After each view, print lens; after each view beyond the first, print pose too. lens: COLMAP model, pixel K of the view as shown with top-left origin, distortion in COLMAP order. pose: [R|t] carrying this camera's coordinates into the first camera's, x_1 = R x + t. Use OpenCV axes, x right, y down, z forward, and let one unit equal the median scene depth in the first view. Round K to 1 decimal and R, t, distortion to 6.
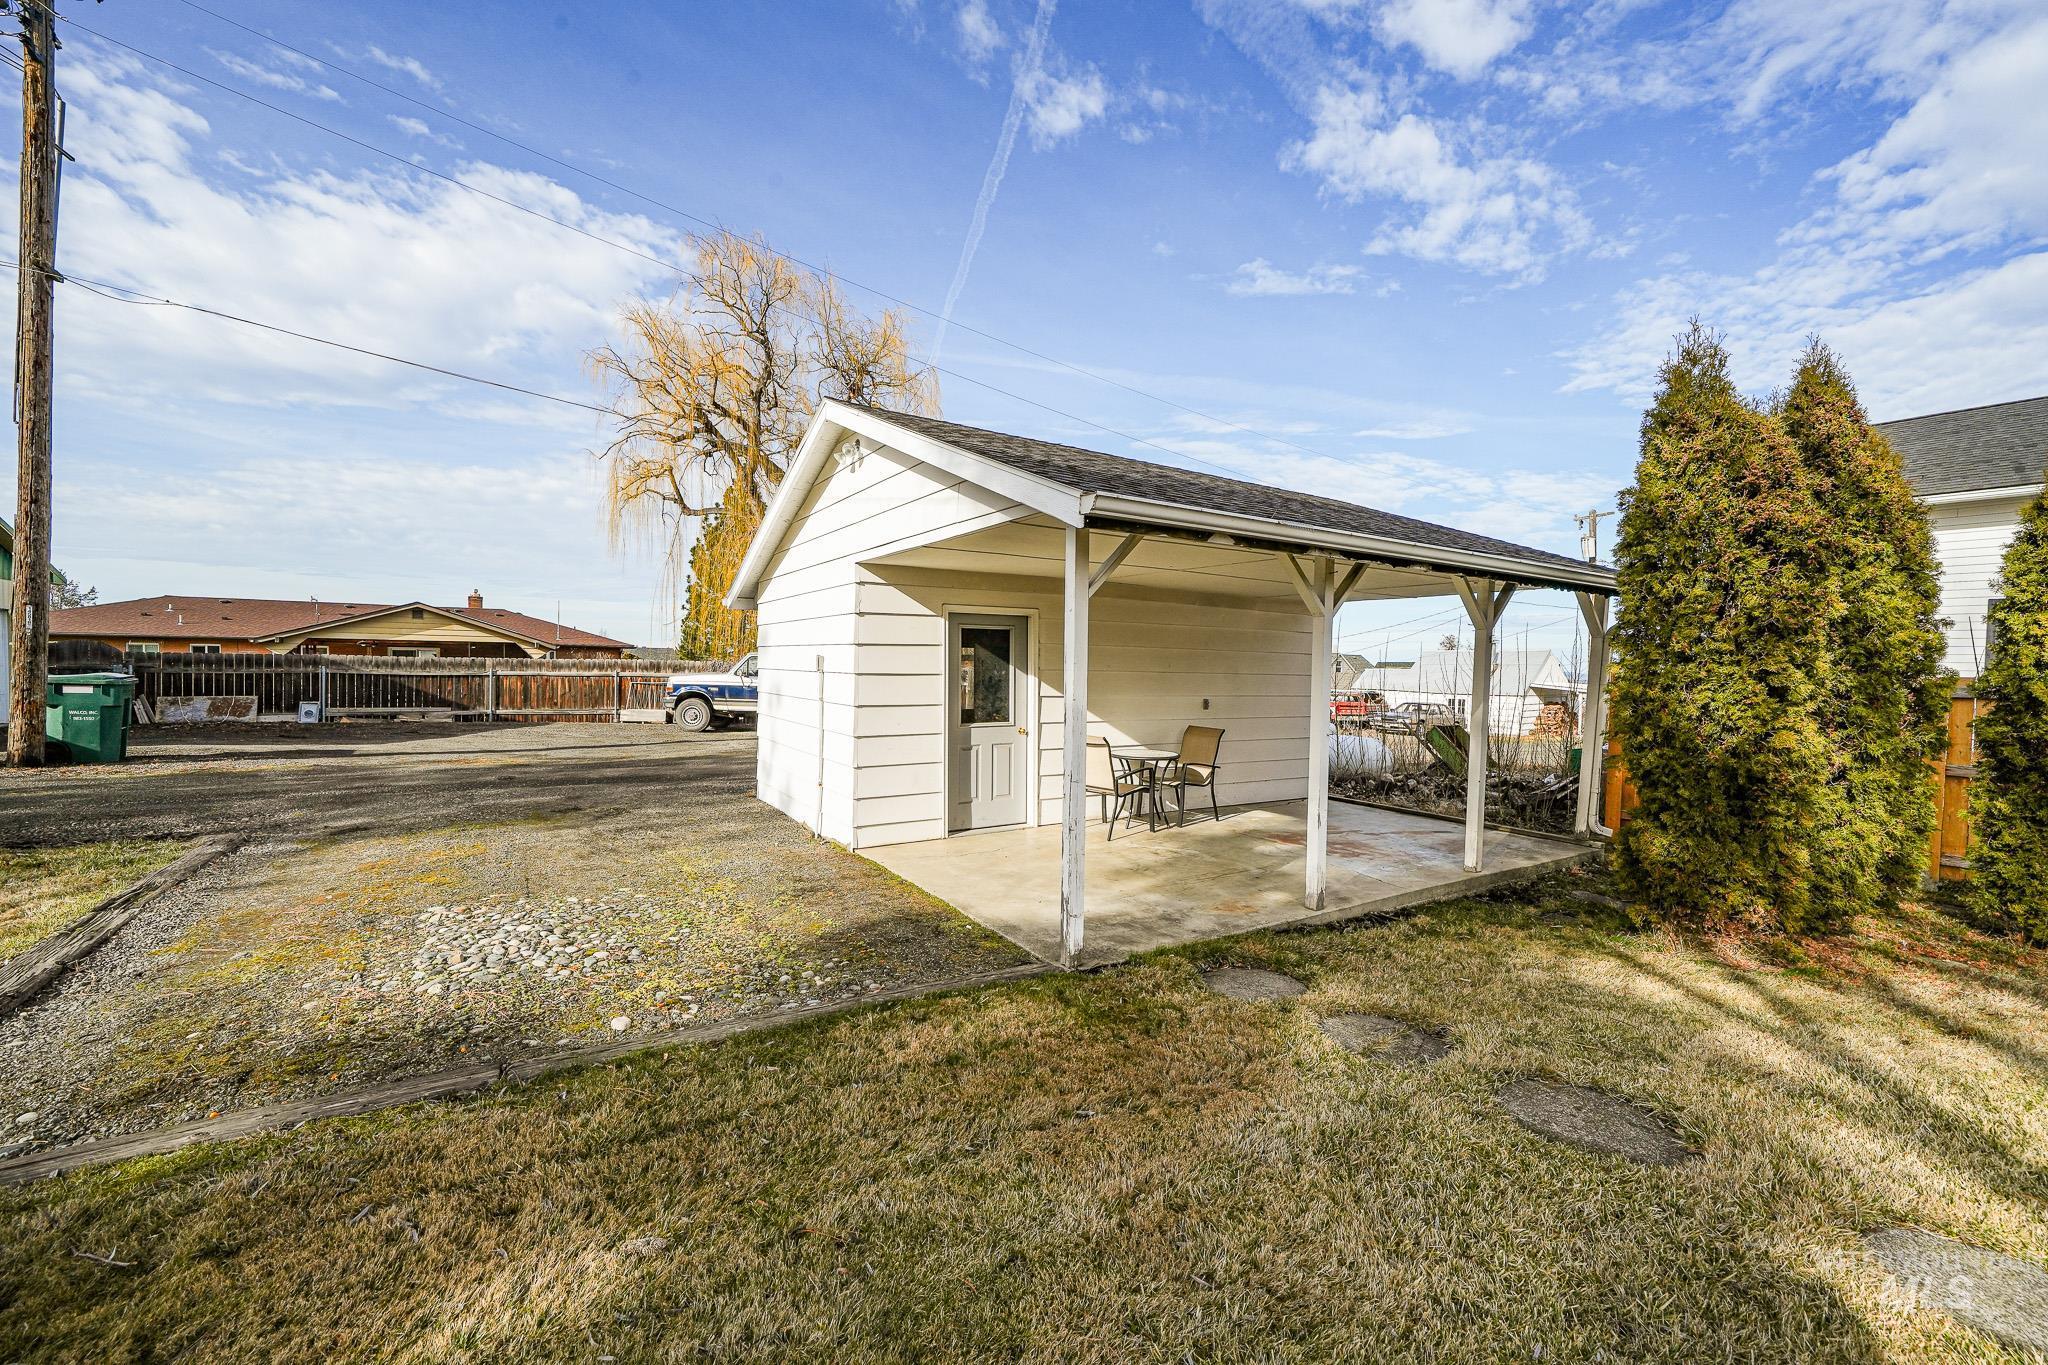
lens RADIAL K [[817.6, 0, 1018.5], [0, 817.6, 680.8], [0, 0, 1]] dist [0.000018, -0.000035]
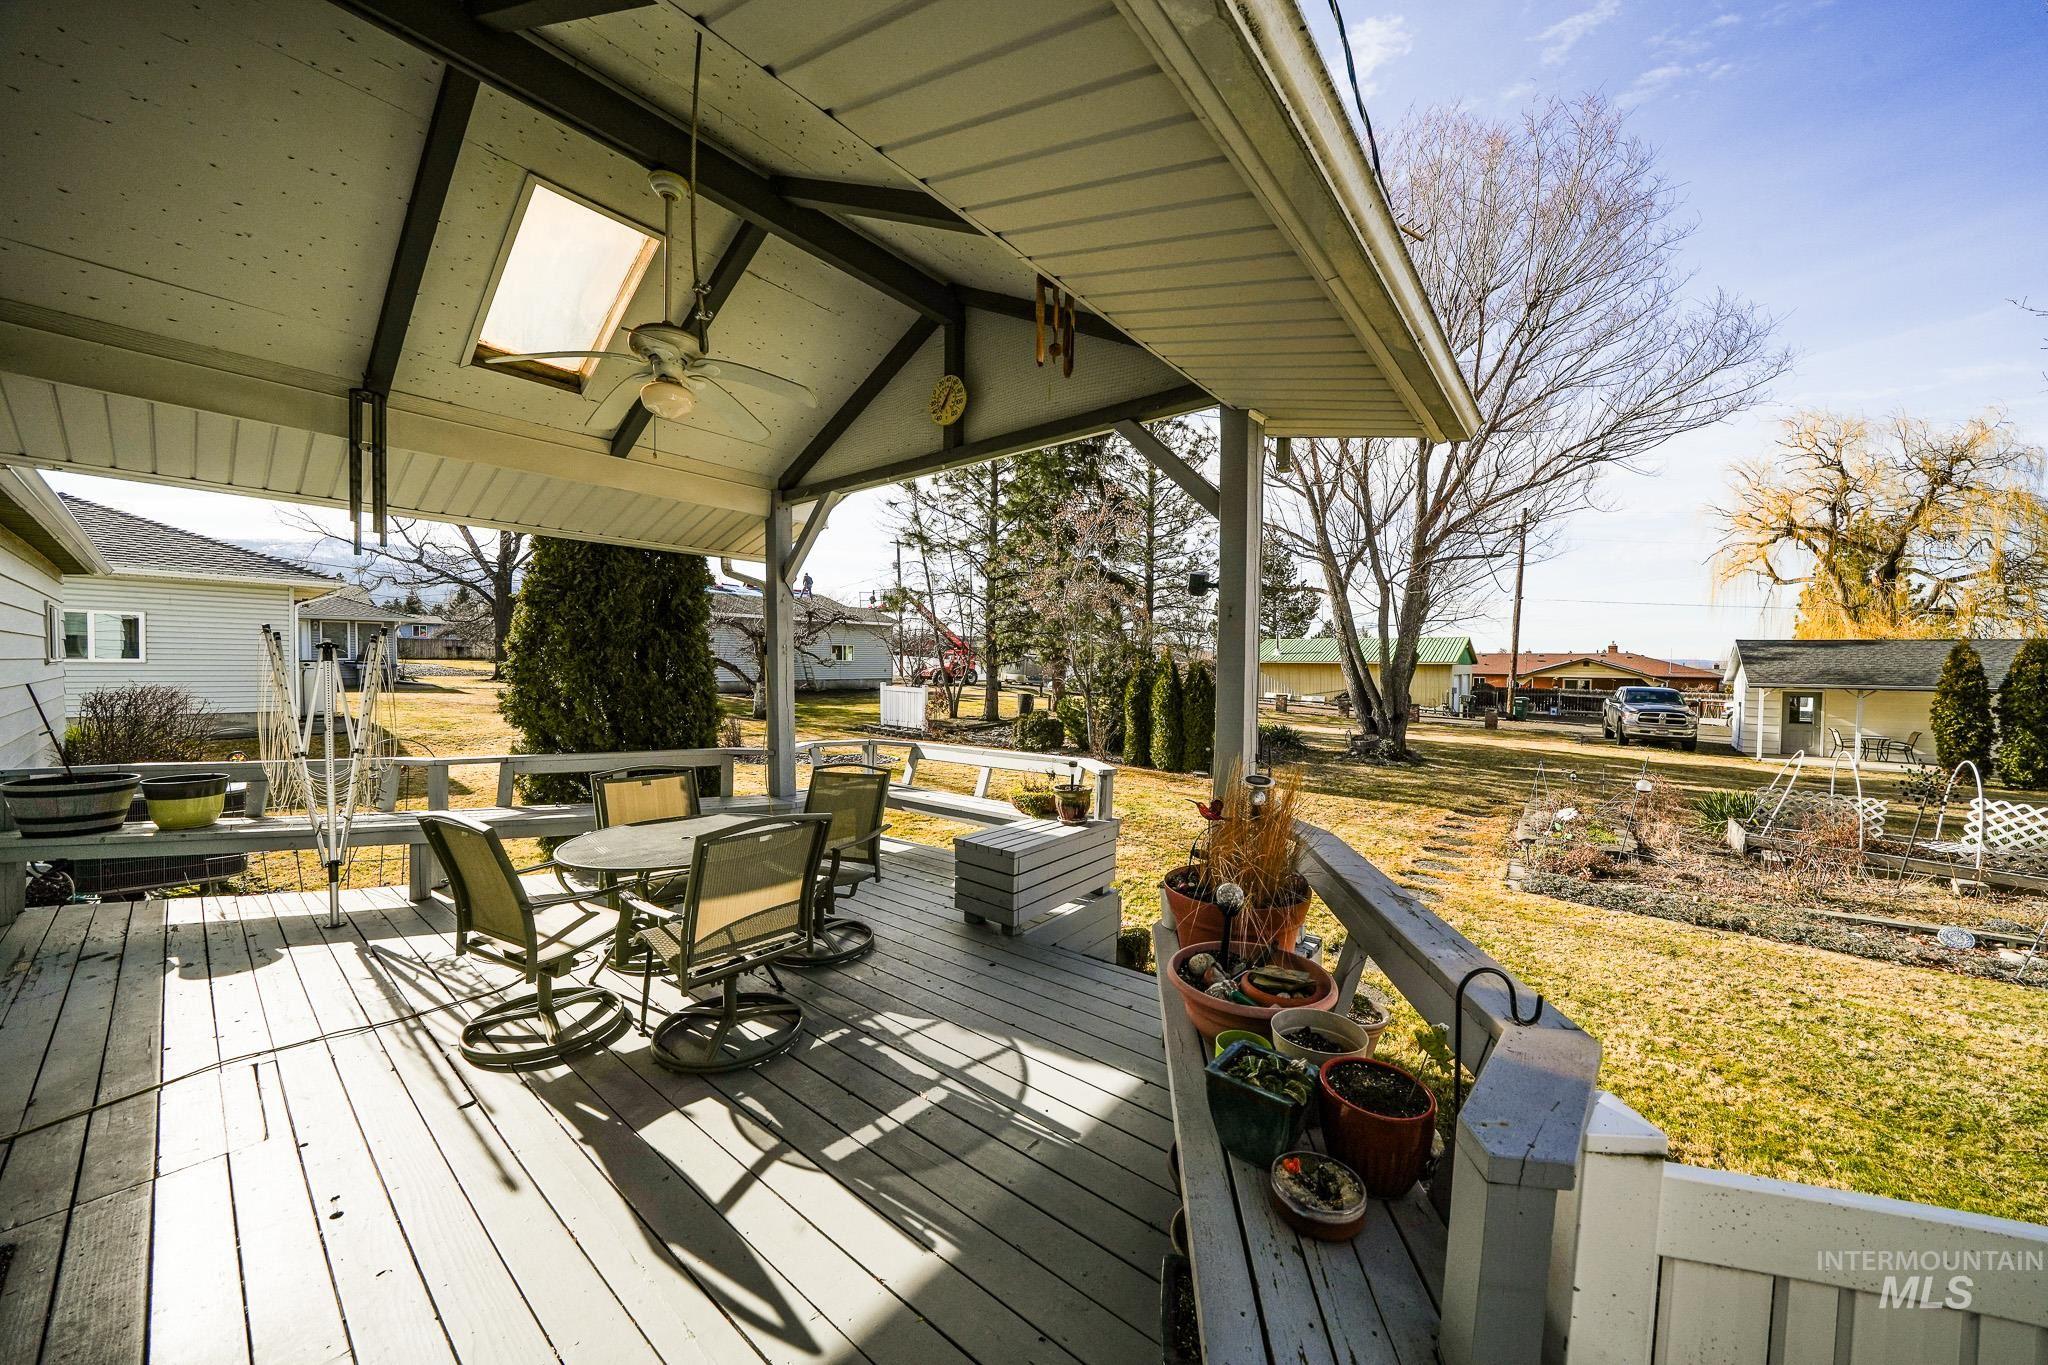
lens RADIAL K [[716.7, 0, 1013.6], [0, 716.7, 678.8], [0, 0, 1]] dist [-0.024096, 0.002269]
pose [[0.299710, 0.008090, -0.953996, 0.668815], [-0.022801, 0.999739, 0.001314, -0.026196], [0.953758, 0.021358, 0.299816, -1.175493]]
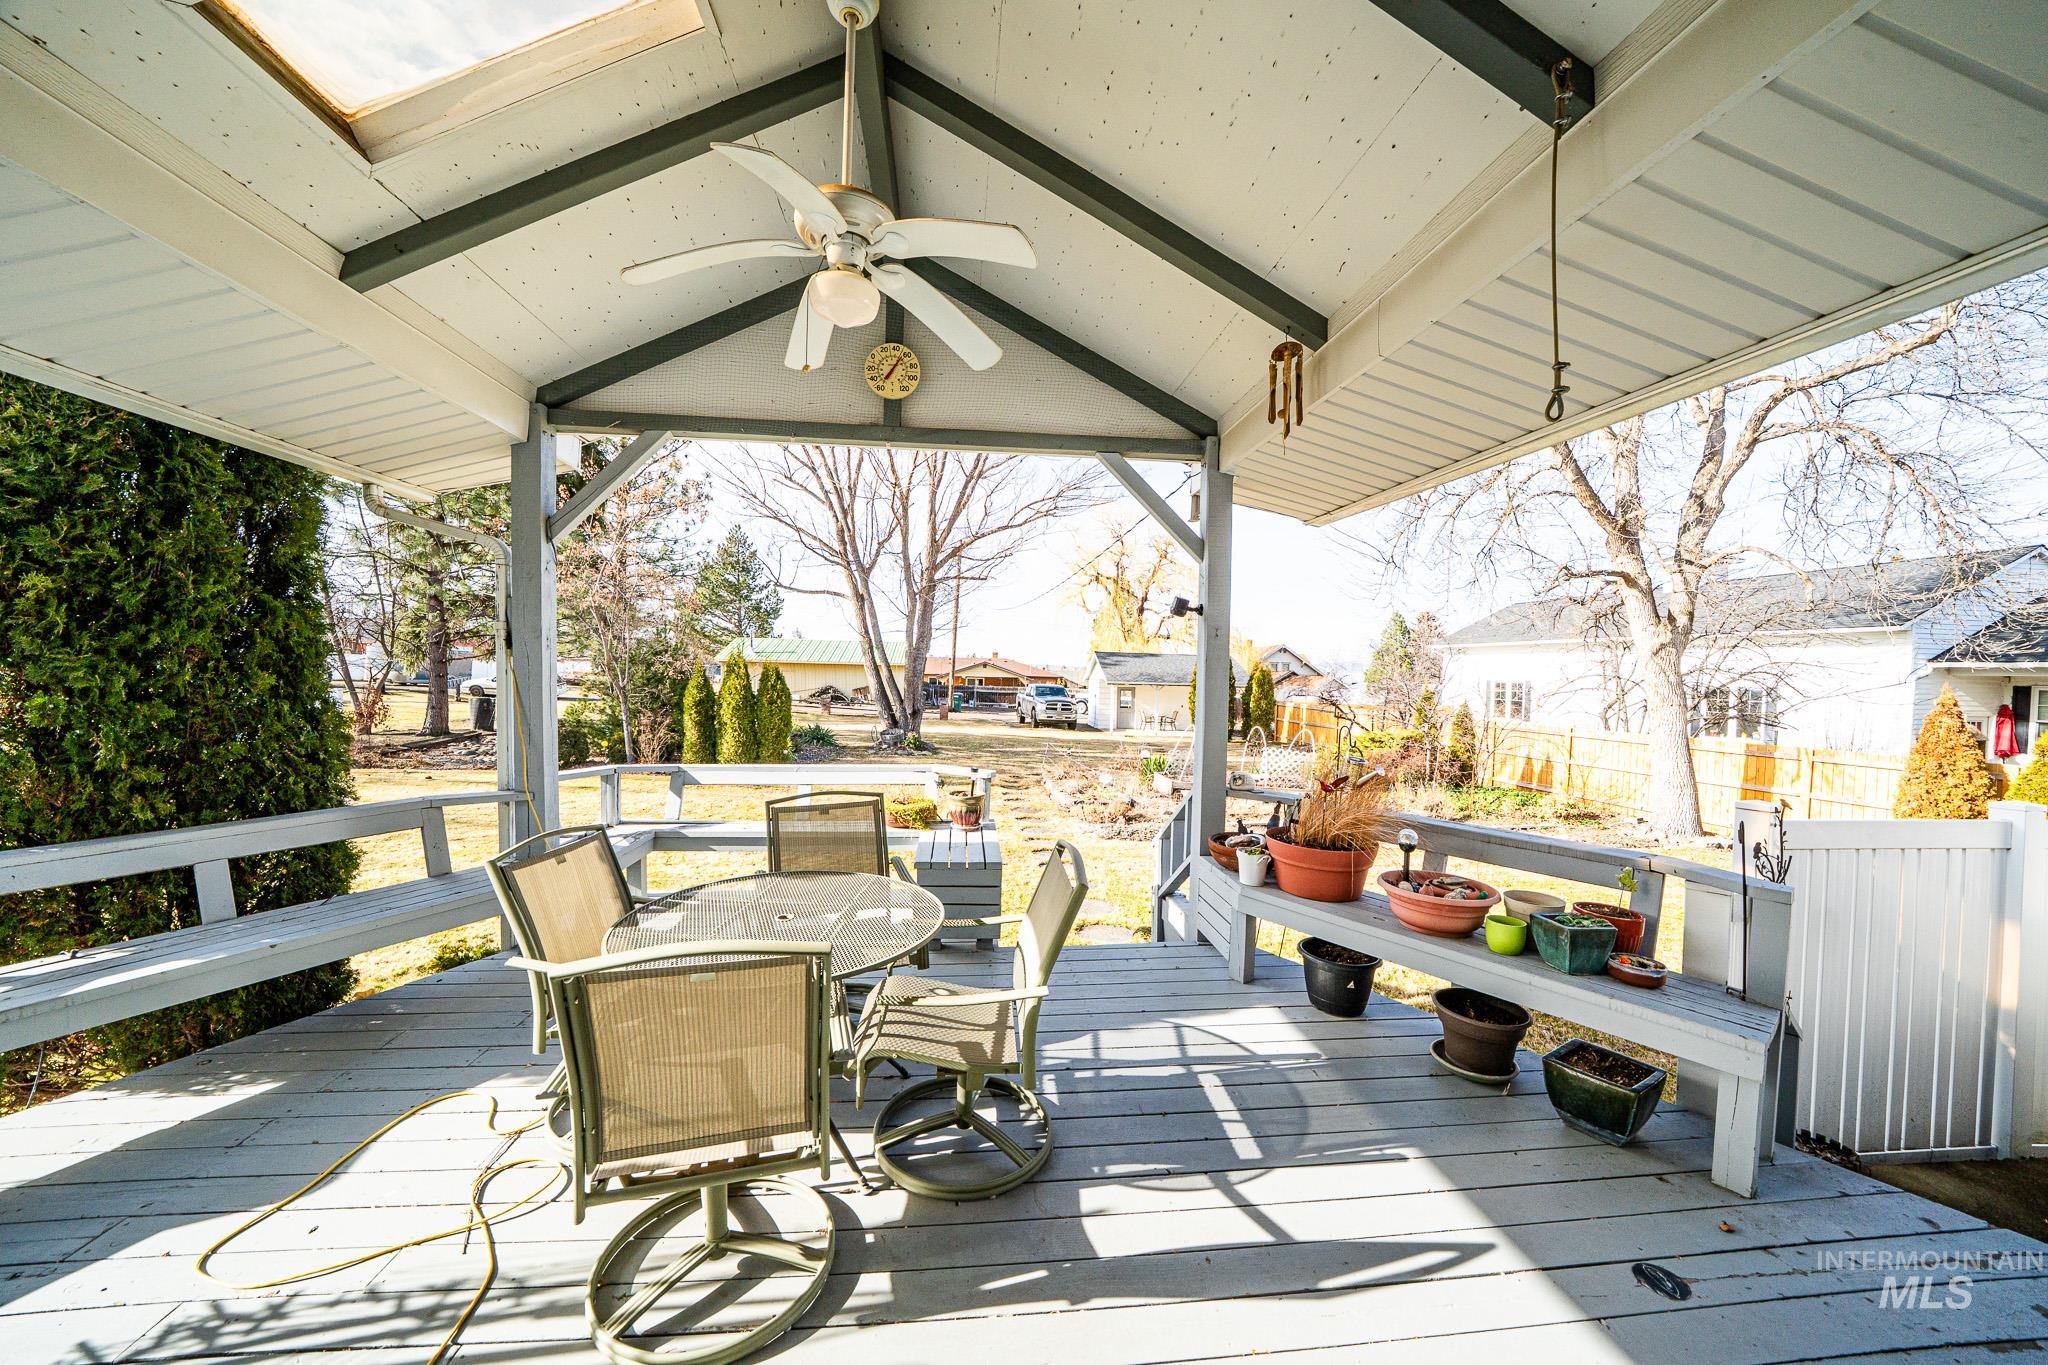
lens RADIAL K [[716.7, 0, 1032.0], [0, 716.7, 683.3], [0, 0, 1]] dist [-0.024096, 0.002269]
pose [[0.890239, 0.013323, -0.455299, 0.567754], [-0.018454, 0.999806, -0.006827, -0.025453], [0.455120, 0.014479, 0.890312, -1.294344]]
